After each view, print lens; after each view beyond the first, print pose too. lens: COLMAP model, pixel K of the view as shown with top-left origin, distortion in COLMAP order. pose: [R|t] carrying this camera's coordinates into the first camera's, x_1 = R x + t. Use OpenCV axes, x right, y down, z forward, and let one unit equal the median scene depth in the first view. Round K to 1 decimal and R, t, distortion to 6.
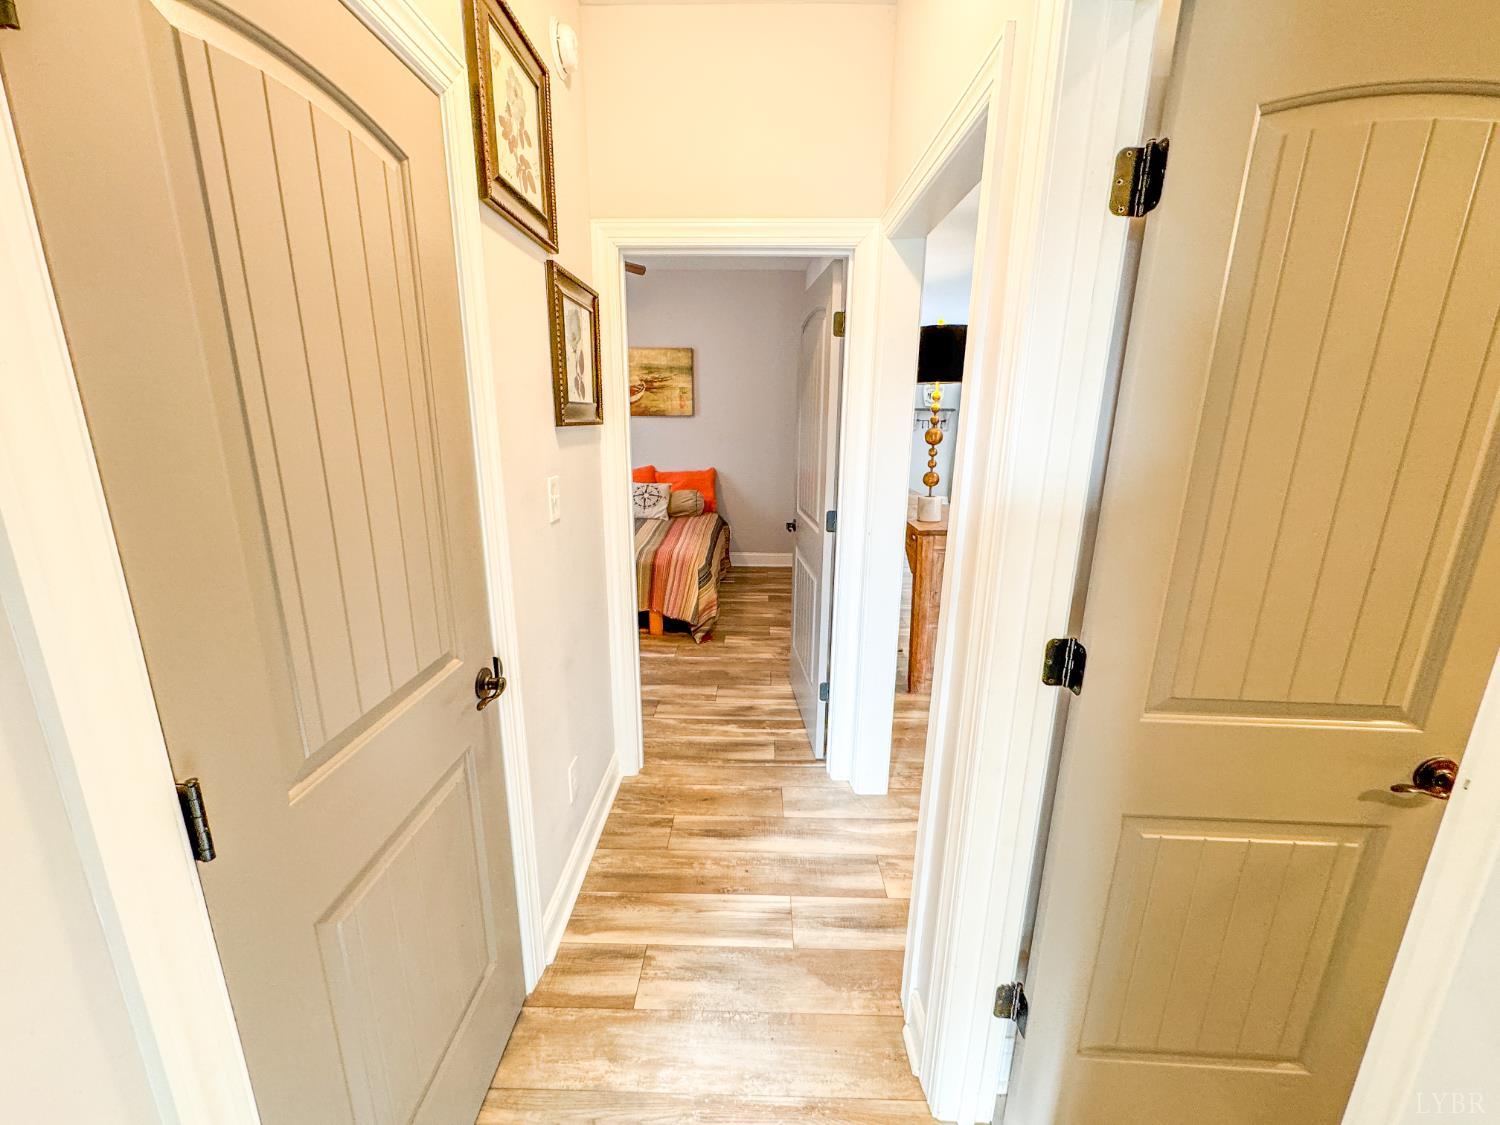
lens RADIAL K [[599.8, 0, 748.2], [0, 599.8, 562.5], [0, 0, 1]] dist [0.000462, -0.000262]
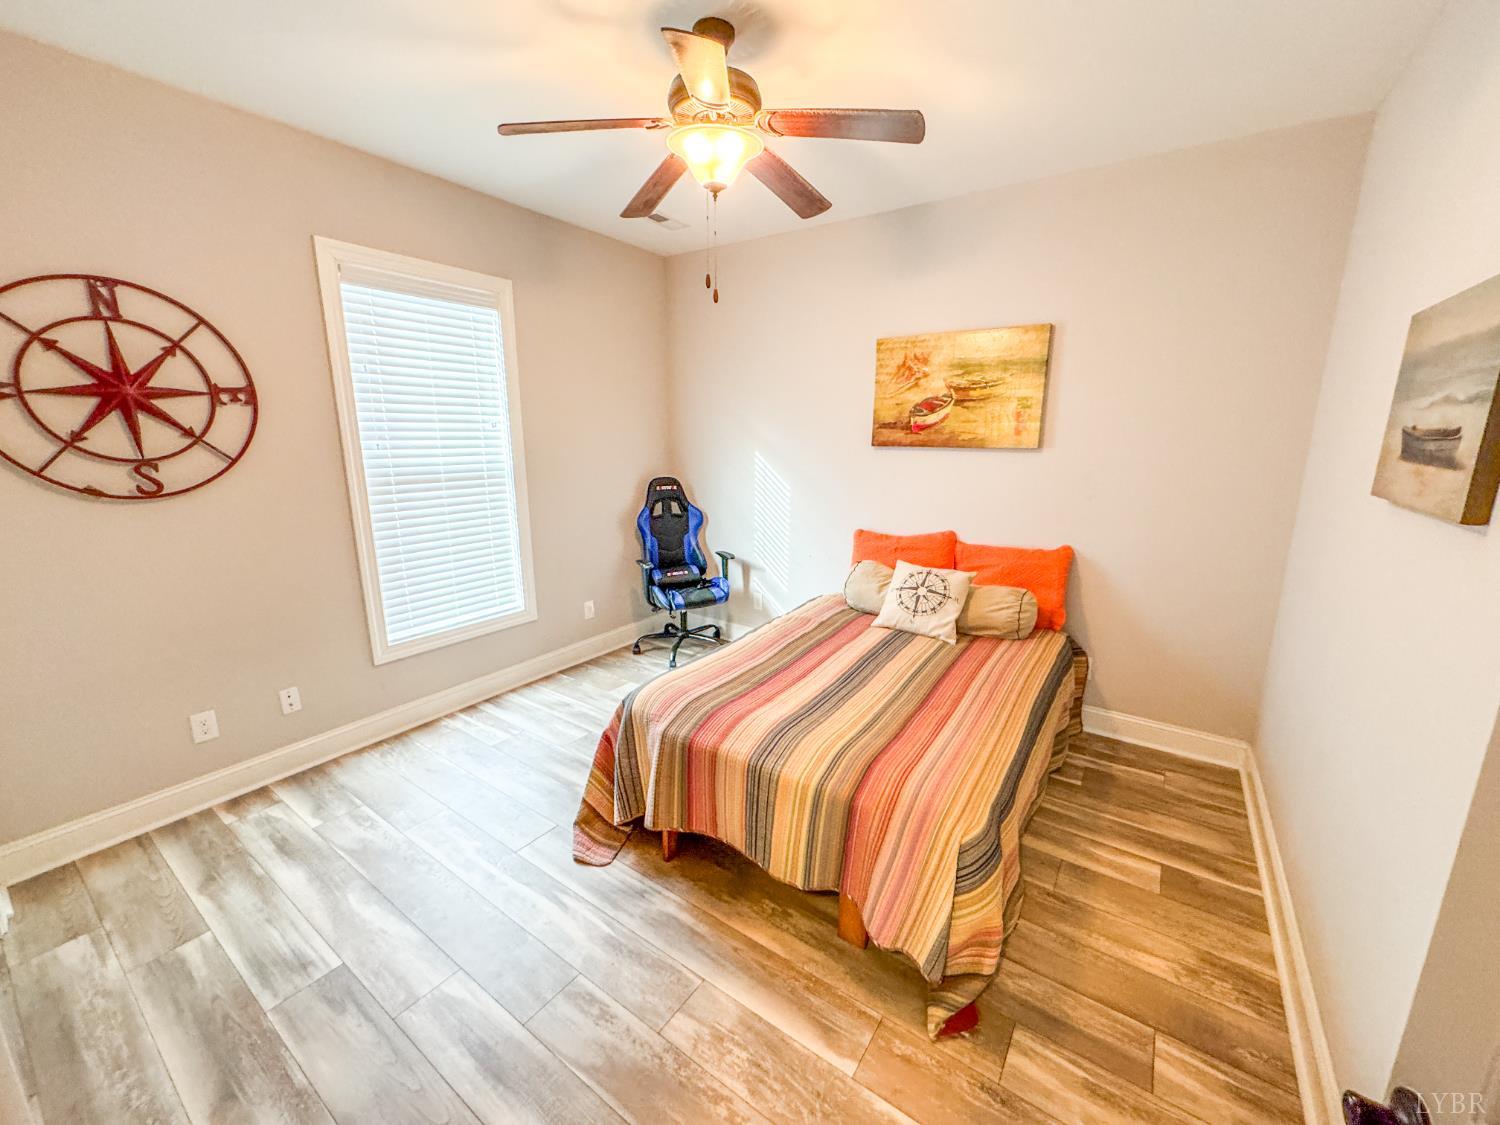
lens RADIAL K [[599.8, 0, 743.5], [0, 599.8, 559.6], [0, 0, 1]] dist [0.000462, -0.000262]
pose [[0.828337, 0.117329, -0.547806, -0.004722], [-0.132097, 0.991157, 0.012541, -0.122018], [0.544433, 0.061975, 0.836511, 0.424766]]
